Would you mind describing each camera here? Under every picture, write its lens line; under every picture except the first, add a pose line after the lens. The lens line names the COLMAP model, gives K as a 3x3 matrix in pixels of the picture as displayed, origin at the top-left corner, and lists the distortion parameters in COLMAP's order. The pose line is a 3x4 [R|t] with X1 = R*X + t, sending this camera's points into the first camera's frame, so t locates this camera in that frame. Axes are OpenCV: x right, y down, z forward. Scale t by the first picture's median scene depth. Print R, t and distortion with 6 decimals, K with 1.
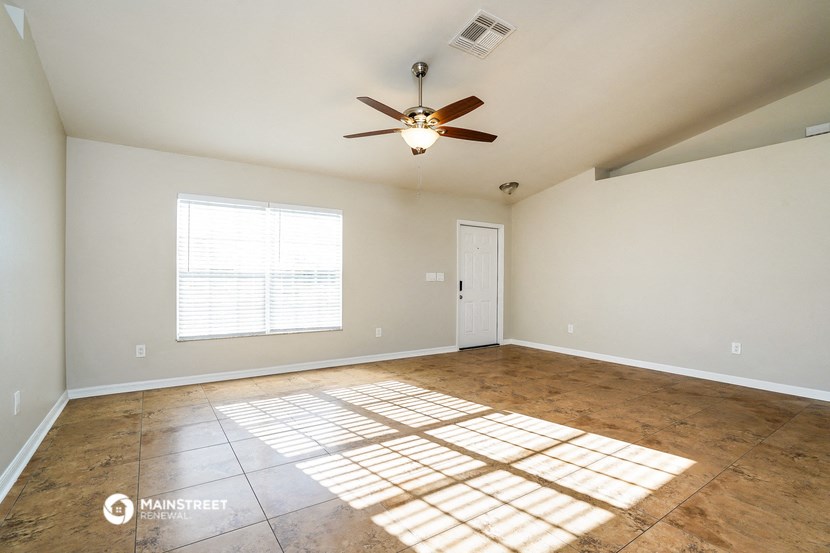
lens RADIAL K [[379.6, 0, 407.2], [0, 379.6, 278.0], [0, 0, 1]] dist [0.002405, 0.001318]
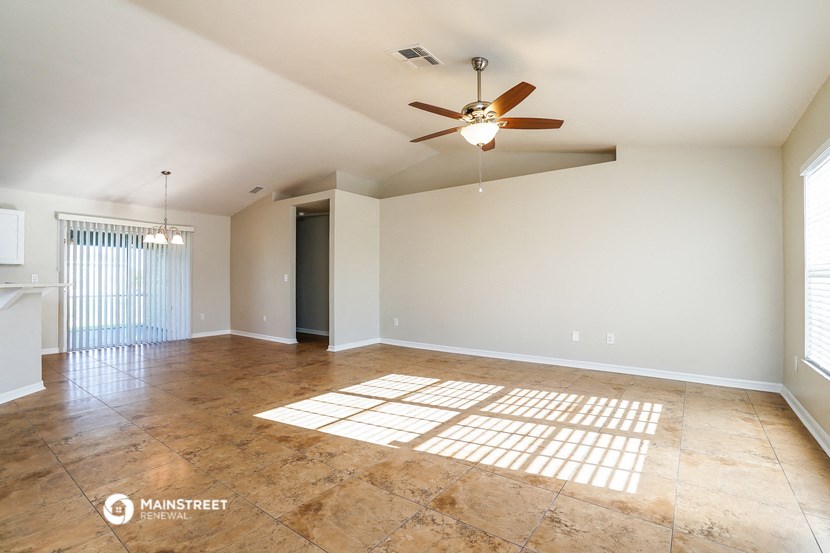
lens RADIAL K [[379.6, 0, 414.0], [0, 379.6, 279.2], [0, 0, 1]] dist [0.002405, 0.001318]
pose [[-0.933936, -0.004963, -0.357405, 0.569635], [-0.003743, 0.999985, -0.004105, 0.006124], [0.357420, -0.002496, -0.933940, 1.957755]]
